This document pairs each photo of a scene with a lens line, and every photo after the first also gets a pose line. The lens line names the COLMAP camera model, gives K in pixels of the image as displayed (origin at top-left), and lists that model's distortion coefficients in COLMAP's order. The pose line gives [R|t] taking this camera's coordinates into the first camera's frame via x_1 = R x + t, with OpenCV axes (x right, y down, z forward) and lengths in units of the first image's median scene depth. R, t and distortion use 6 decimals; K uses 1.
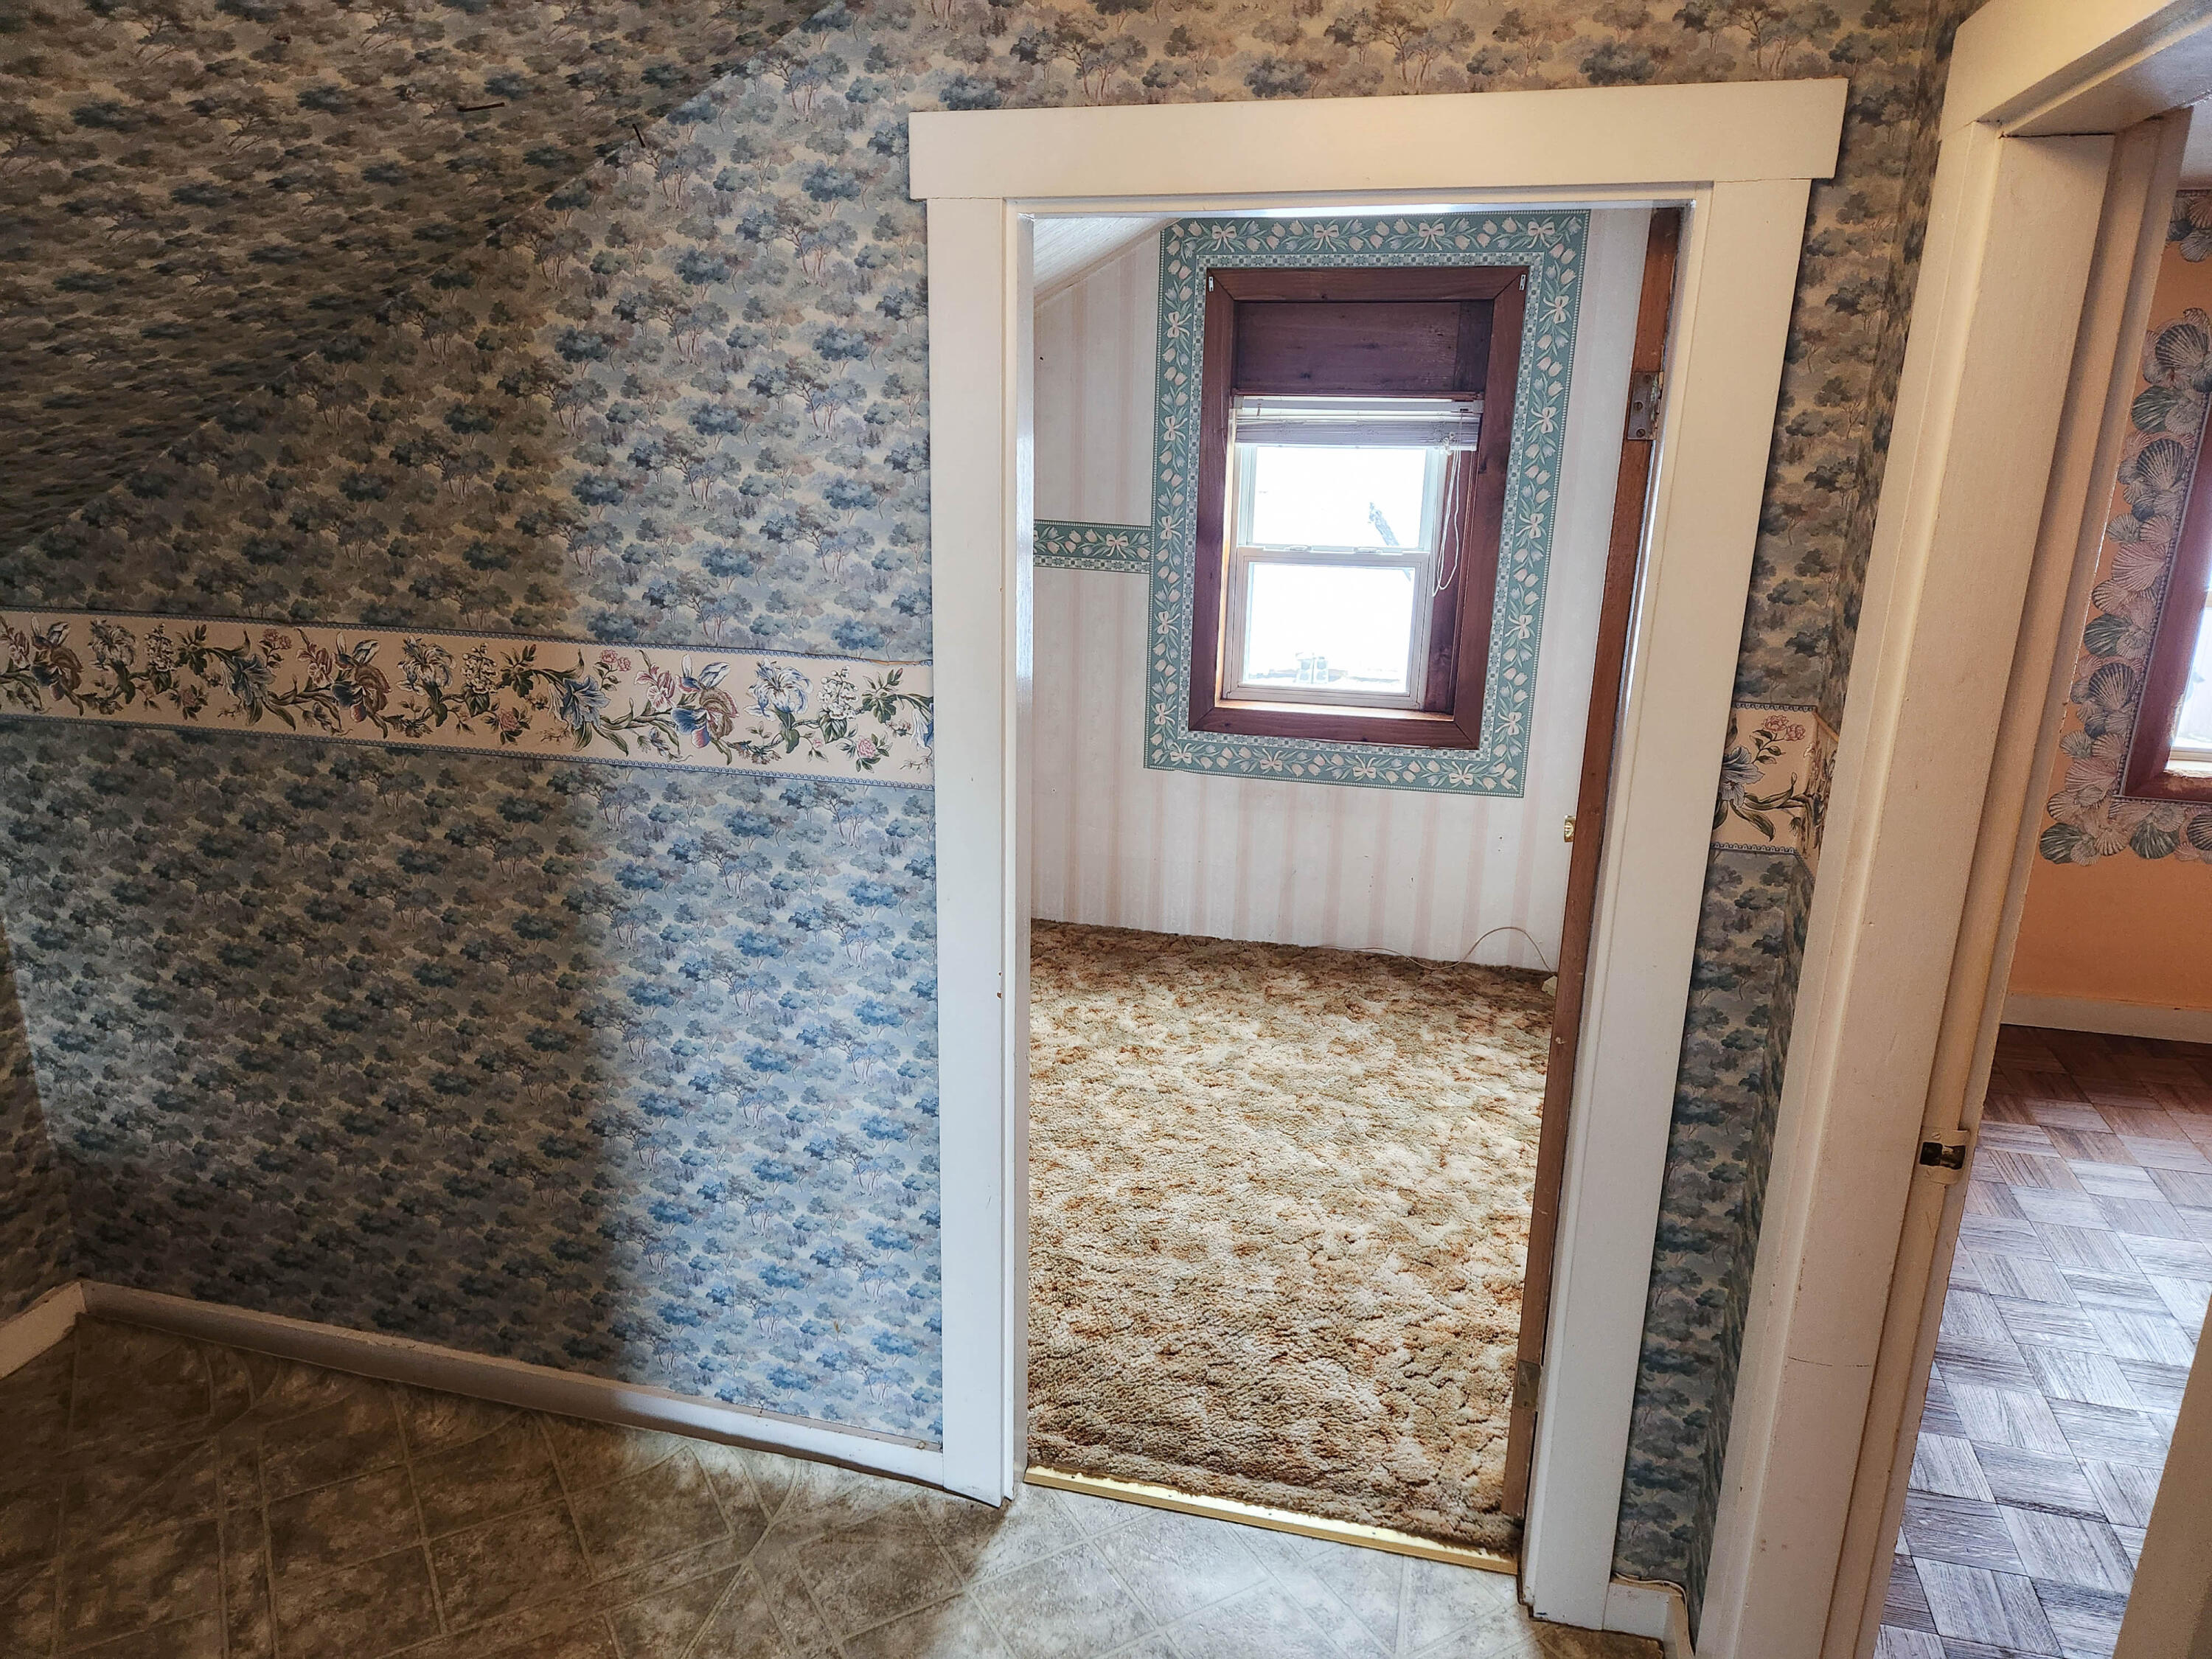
lens RADIAL K [[1465.3, 0, 1113.1], [0, 1465.3, 831.1], [0, 0, 1]] dist [0.060328, -0.057777]
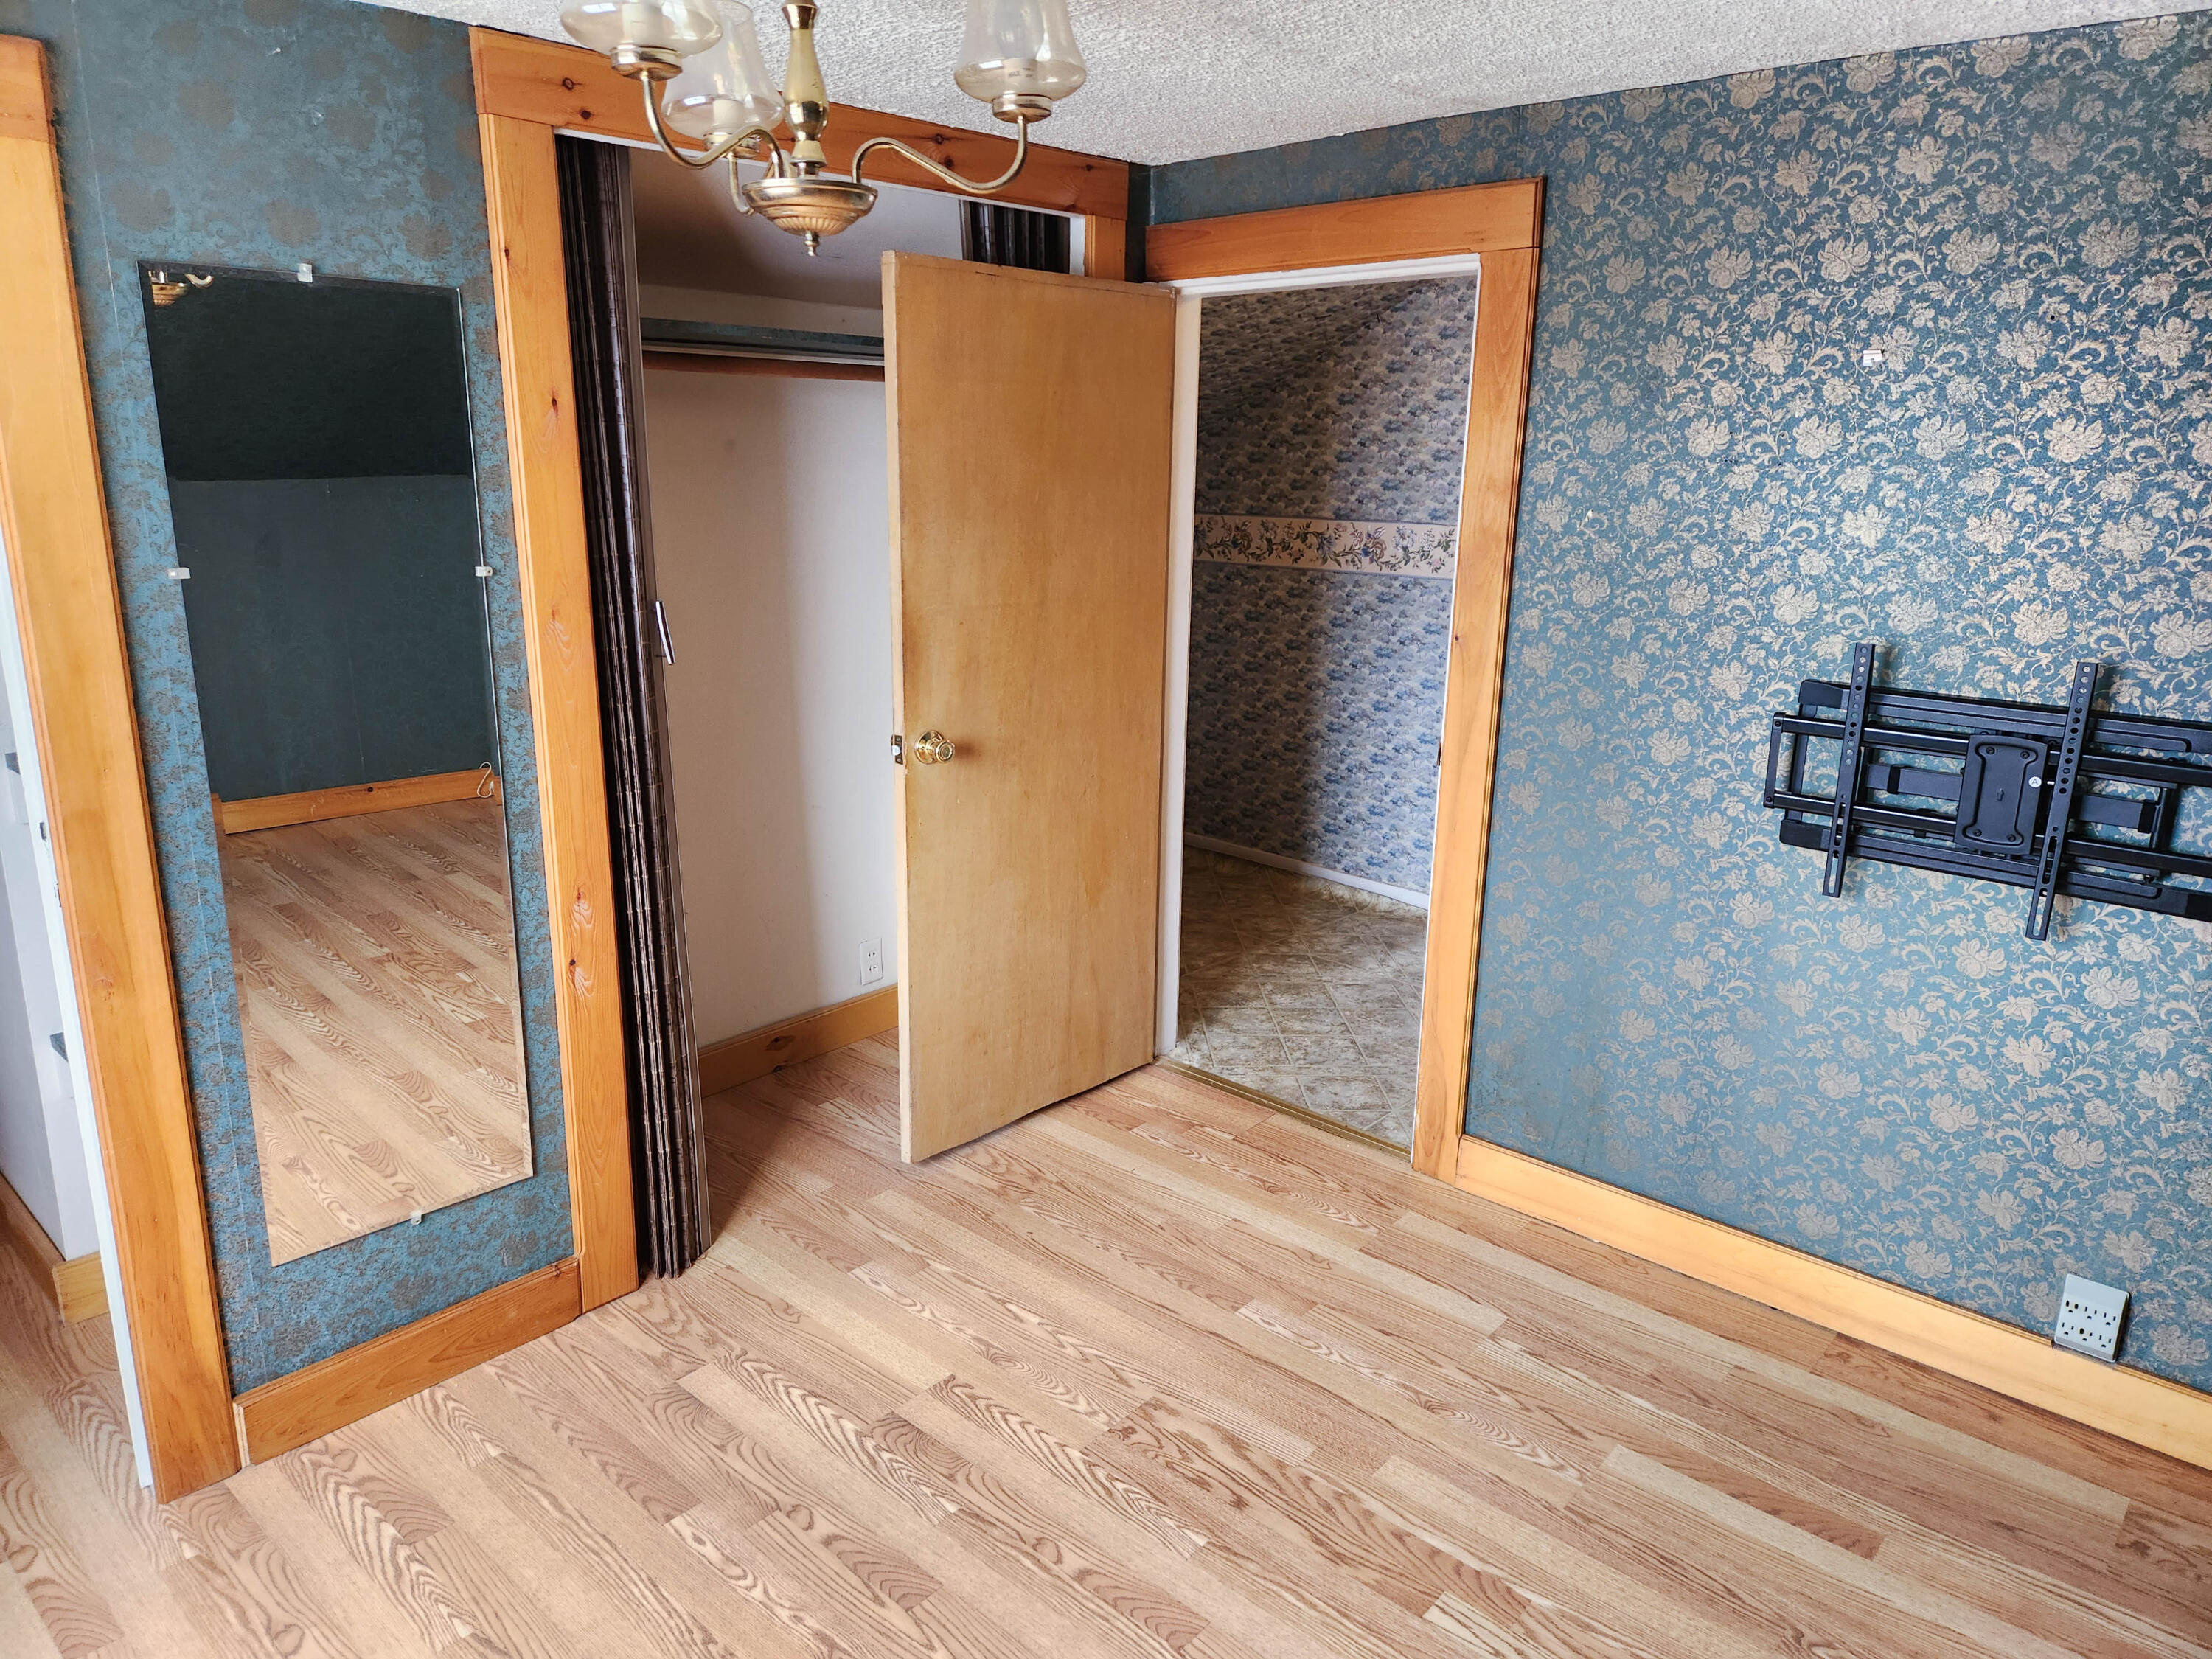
lens RADIAL K [[1465.3, 0, 1105.9], [0, 1465.3, 822.9], [0, 0, 1]] dist [0.060328, -0.057777]
pose [[0.880519, 0.113593, -0.460199, 0.487968], [-0.133116, 0.991049, -0.010072, 0.440355], [0.454935, 0.070128, 0.887759, -1.283903]]
